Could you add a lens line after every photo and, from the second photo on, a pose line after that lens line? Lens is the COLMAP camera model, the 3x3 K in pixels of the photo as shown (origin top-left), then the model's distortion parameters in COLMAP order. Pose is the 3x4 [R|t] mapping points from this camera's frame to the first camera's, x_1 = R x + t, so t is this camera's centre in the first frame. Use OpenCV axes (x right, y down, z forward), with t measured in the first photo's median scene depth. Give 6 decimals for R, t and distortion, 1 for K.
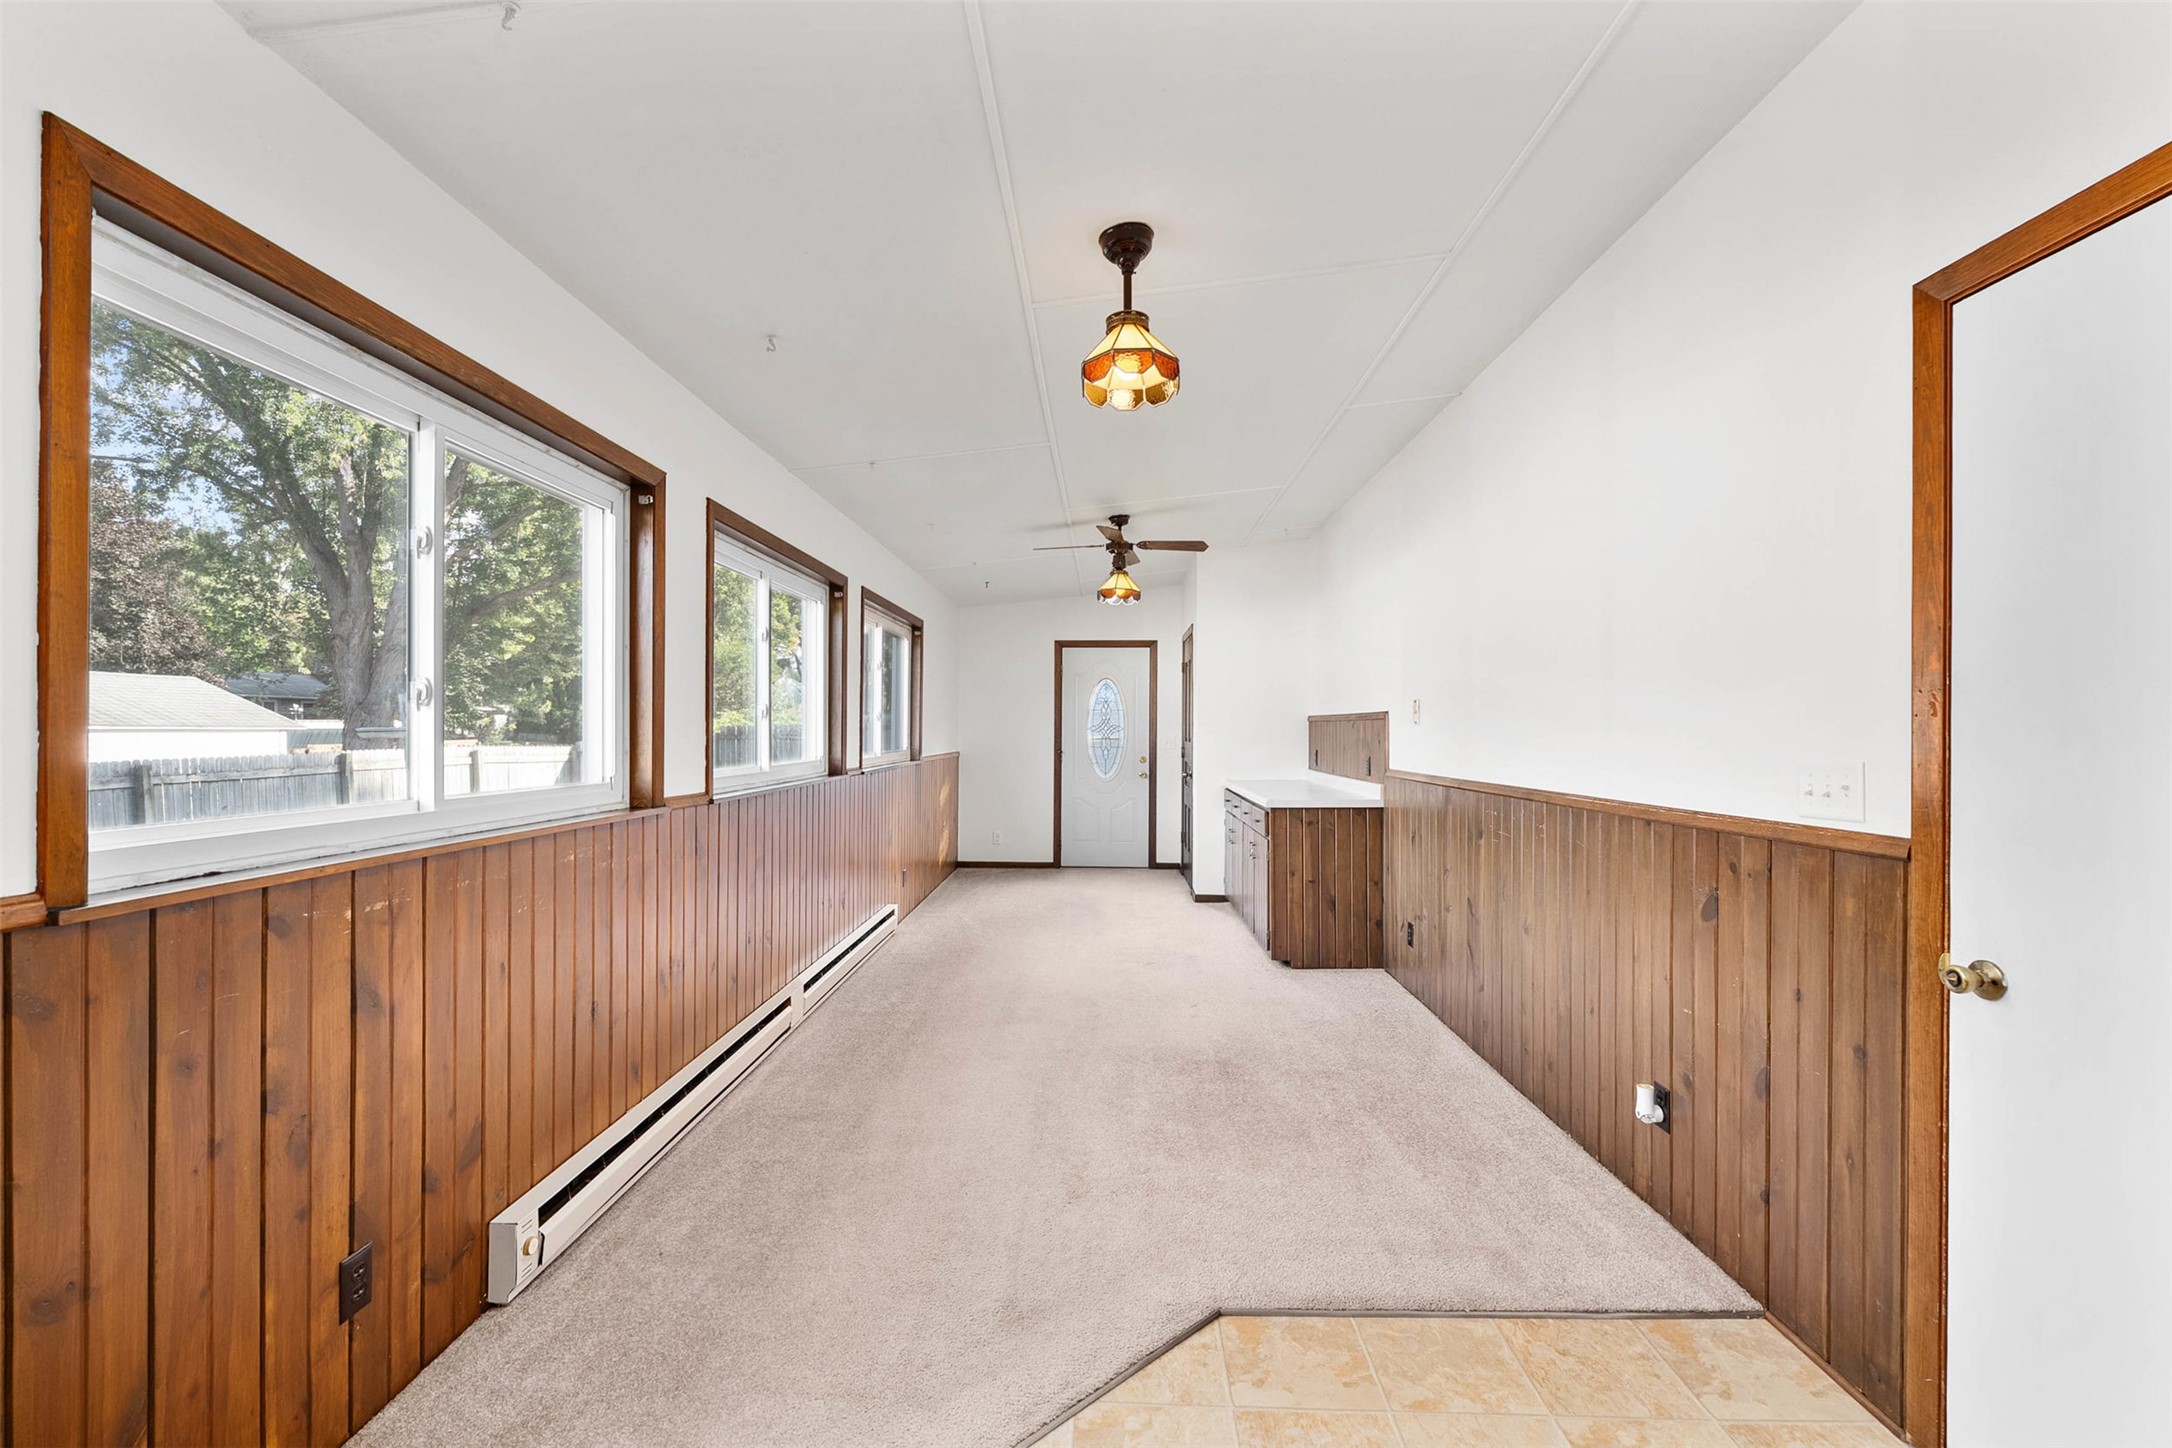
lens RADIAL K [[900.5, 0, 1085.5], [0, 900.5, 729.7], [0, 0, 1]] dist [-0.001178, -0.000563]
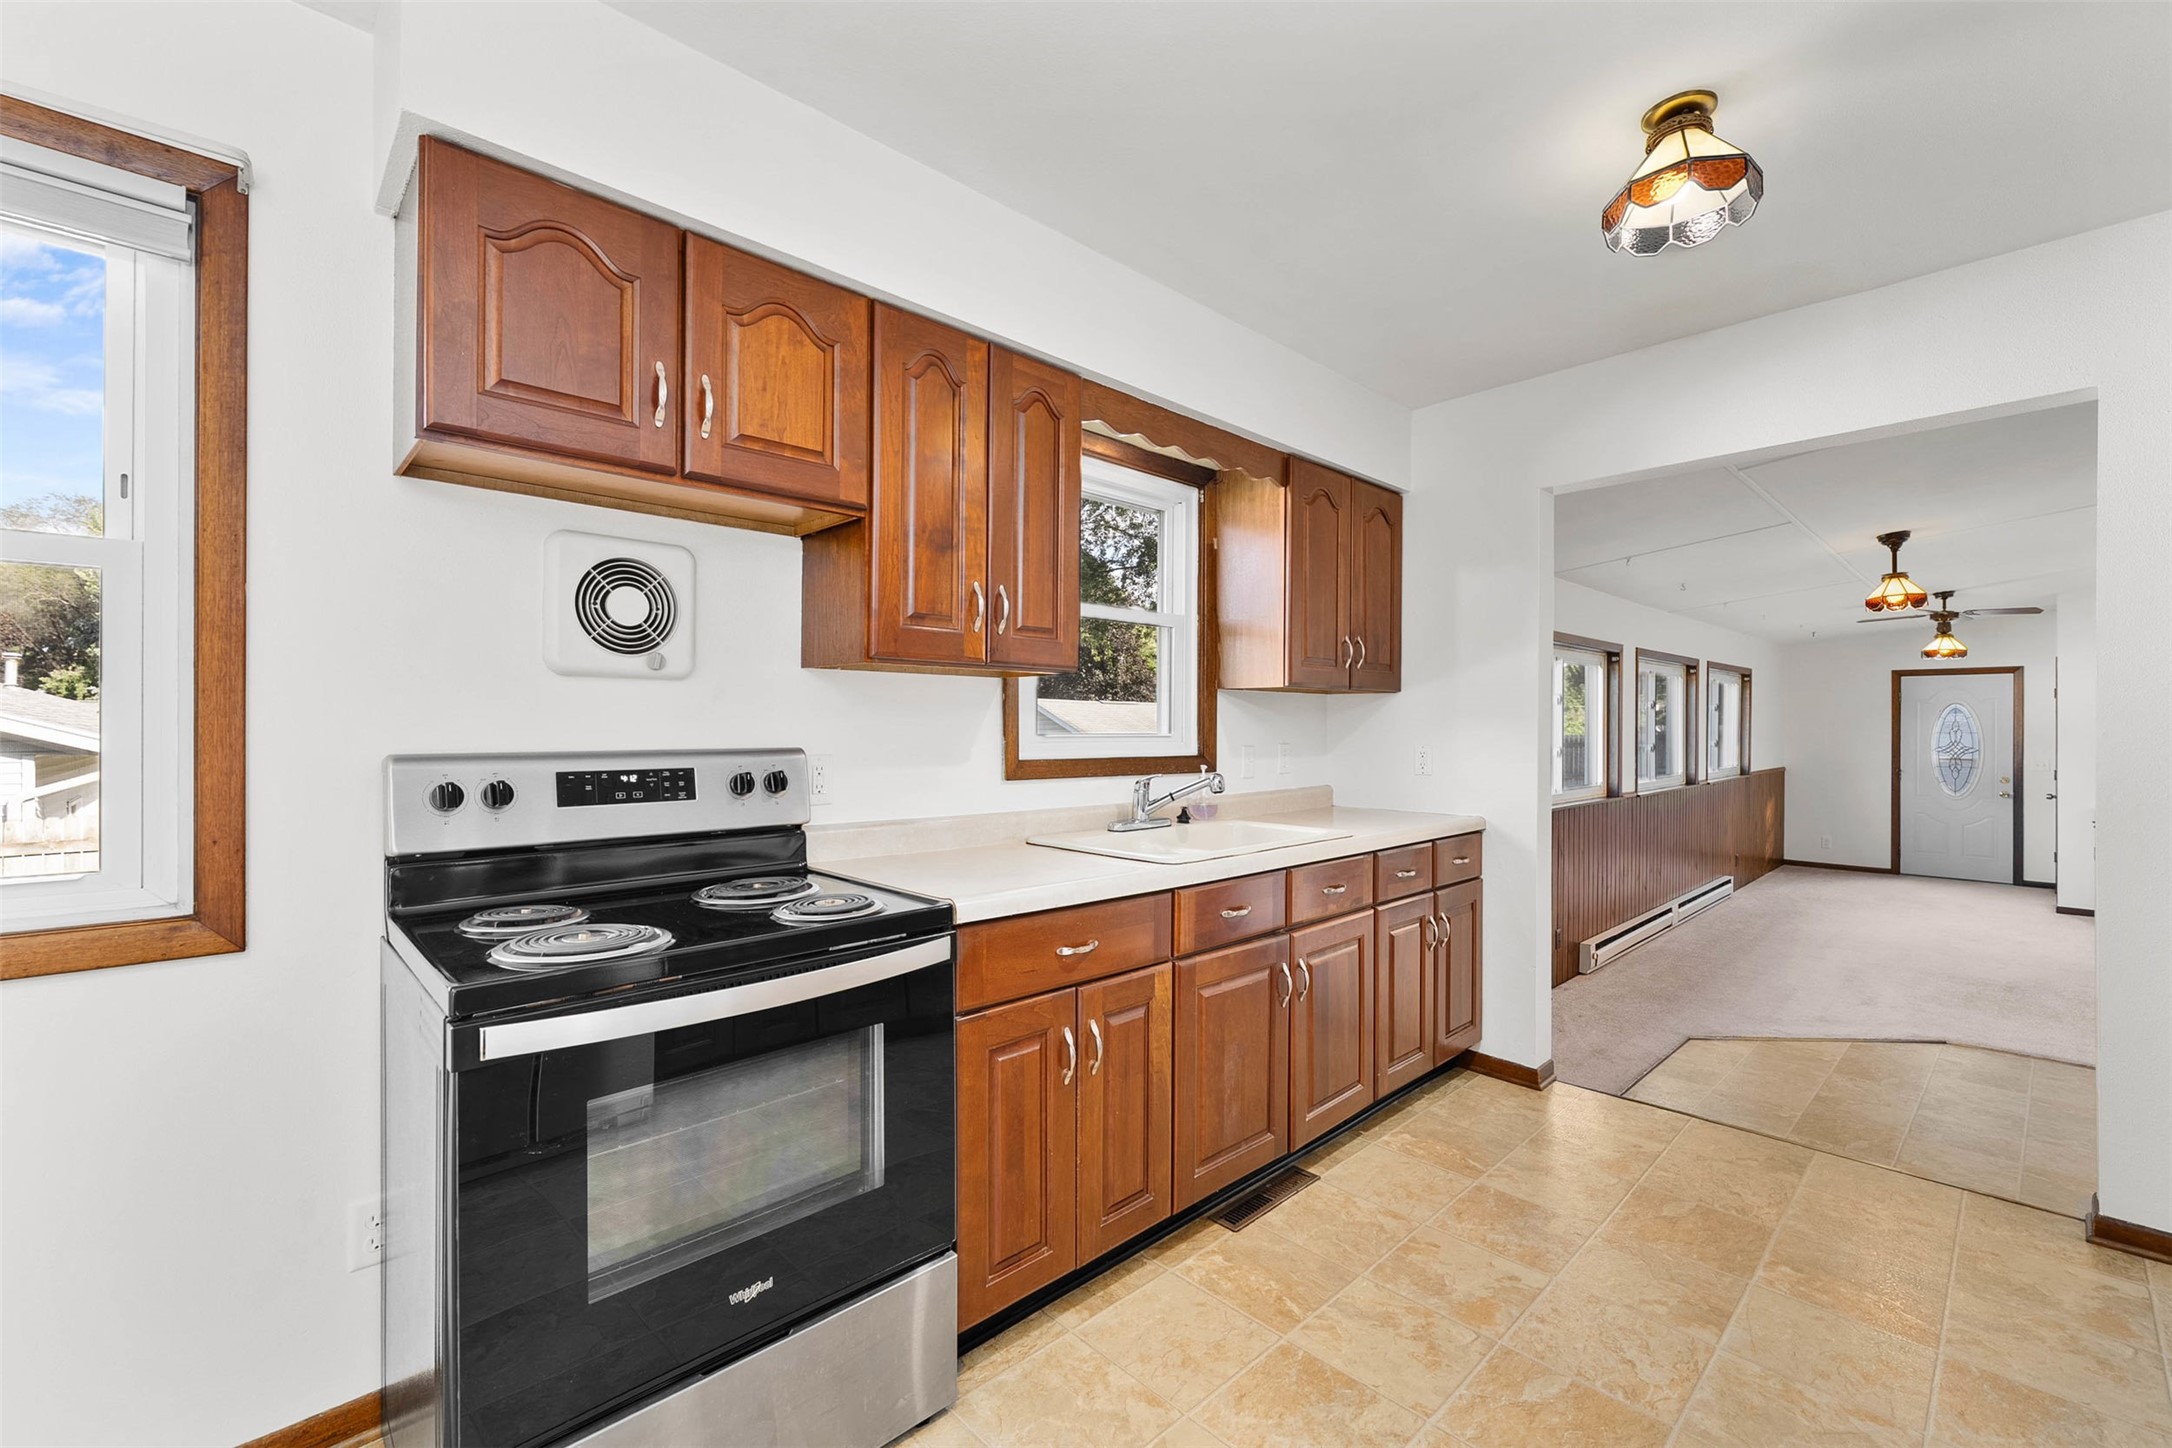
lens RADIAL K [[900.5, 0, 1081.0], [0, 900.5, 725.6], [0, 0, 1]] dist [-0.001178, -0.000563]
pose [[0.698815, -0.002309, -0.715299, 0.088397], [0.000898, 0.999997, -0.002350, -0.041990], [0.715302, 0.001000, 0.698814, -0.728203]]
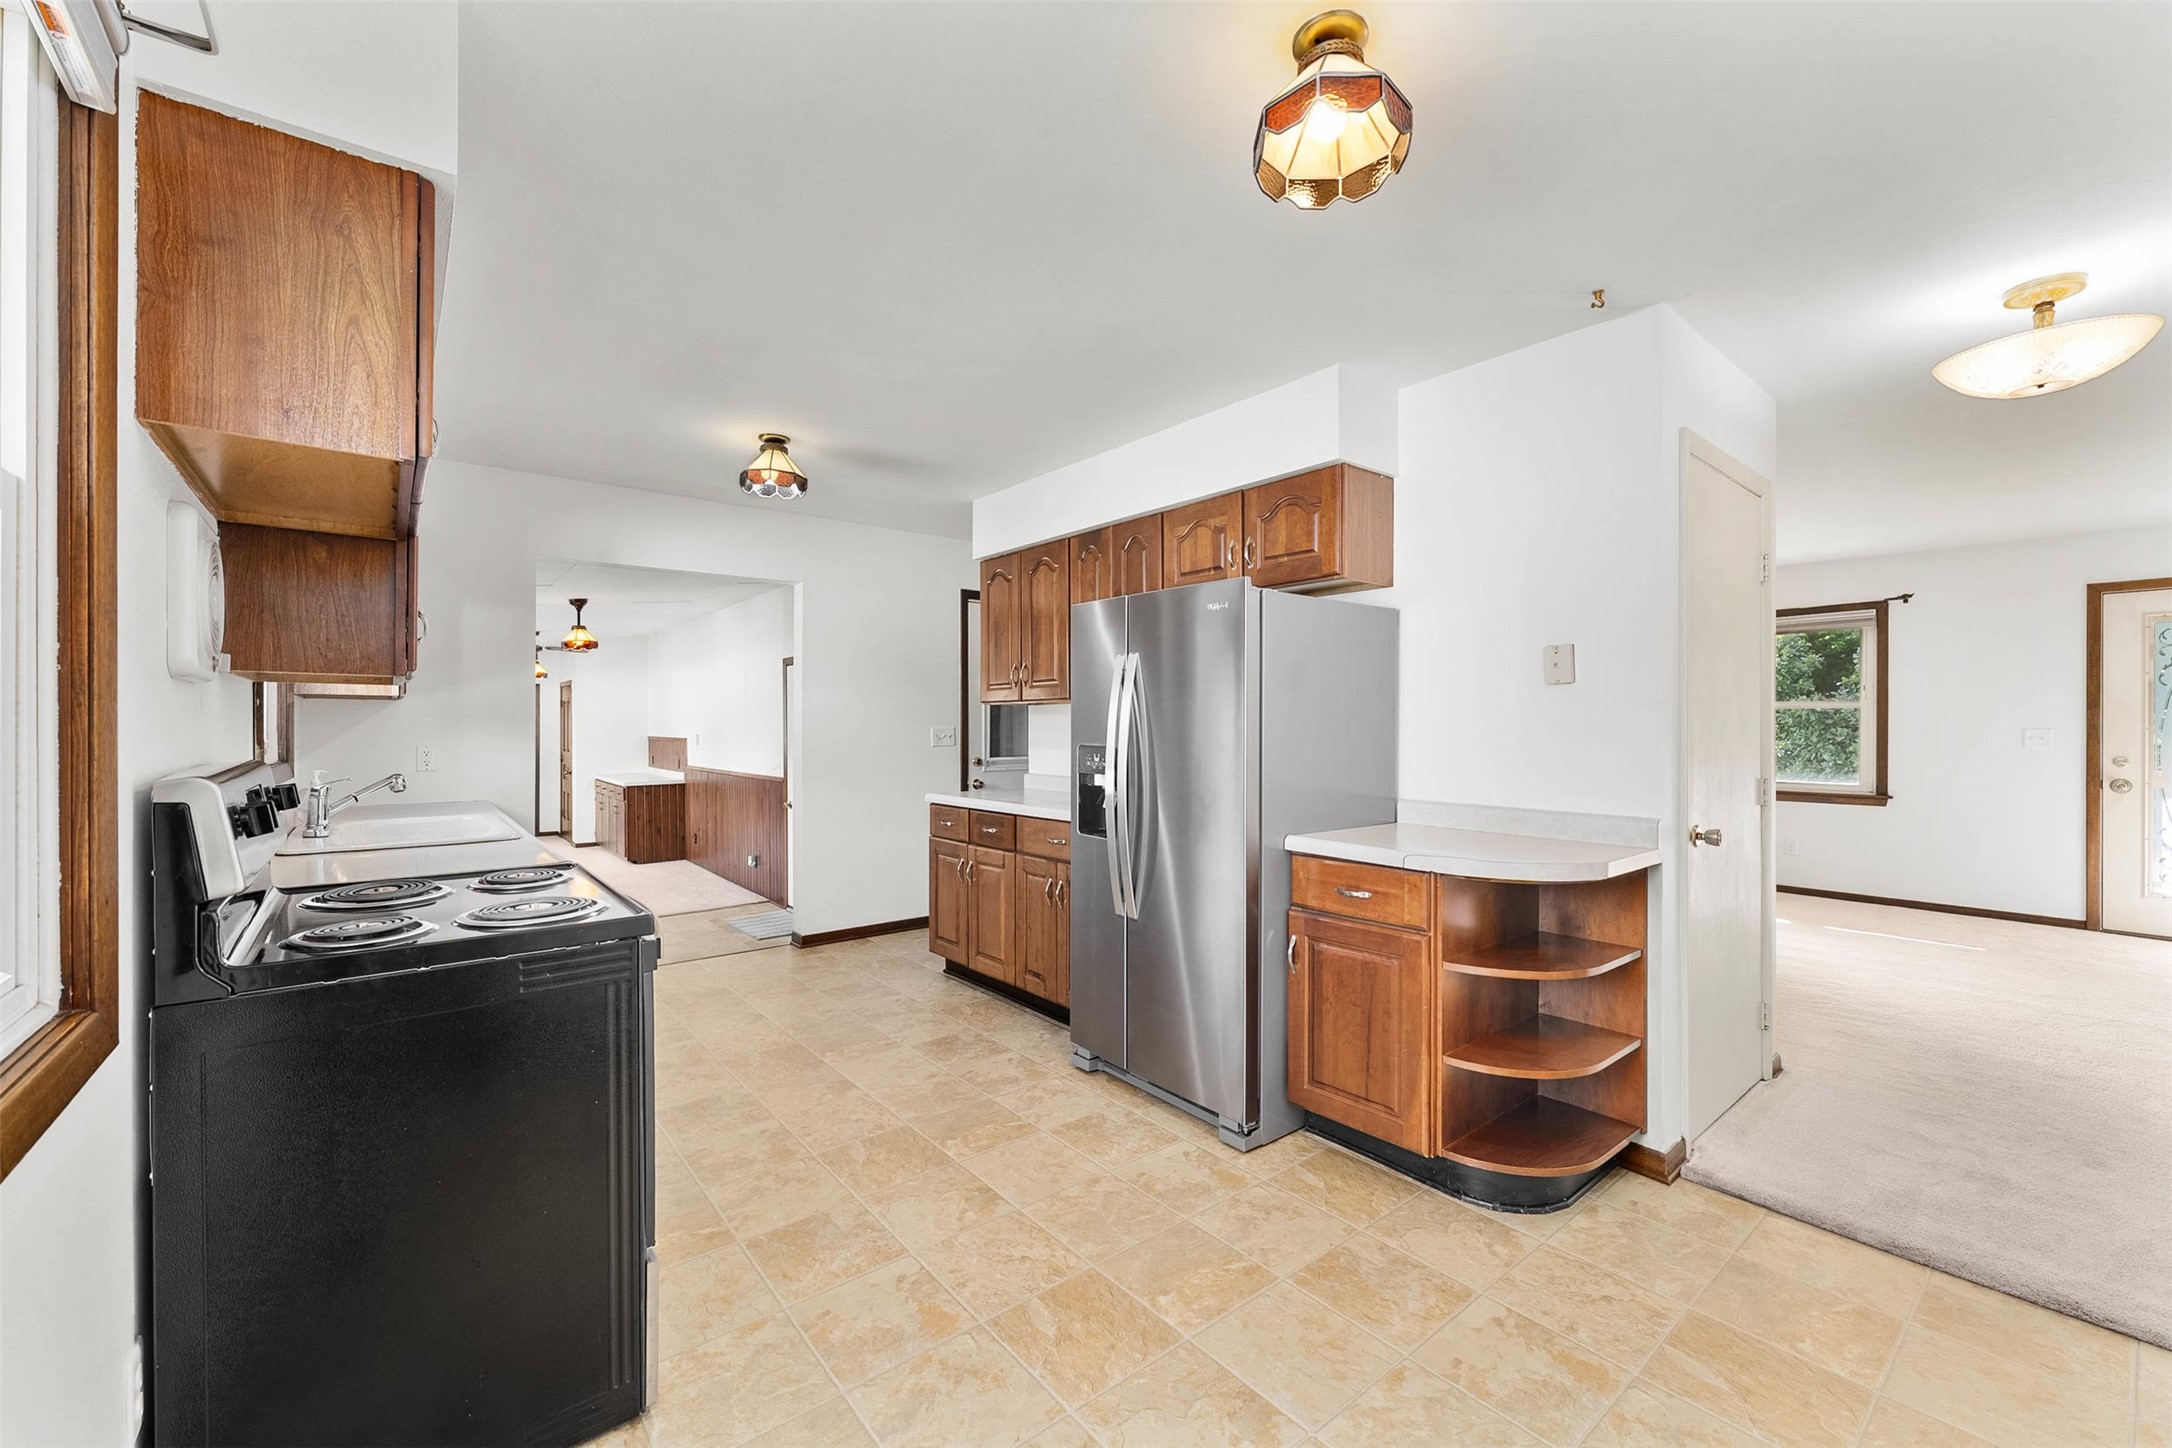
lens RADIAL K [[869.8, 0, 1080.5], [0, 869.8, 728.8], [0, 0, 1]] dist [-0.003380, -0.000391]
pose [[0.768080, -0.007782, 0.640307, -0.224907], [0.003574, 0.999963, 0.007866, -0.046986], [-0.640344, -0.003753, 0.768079, -0.996592]]
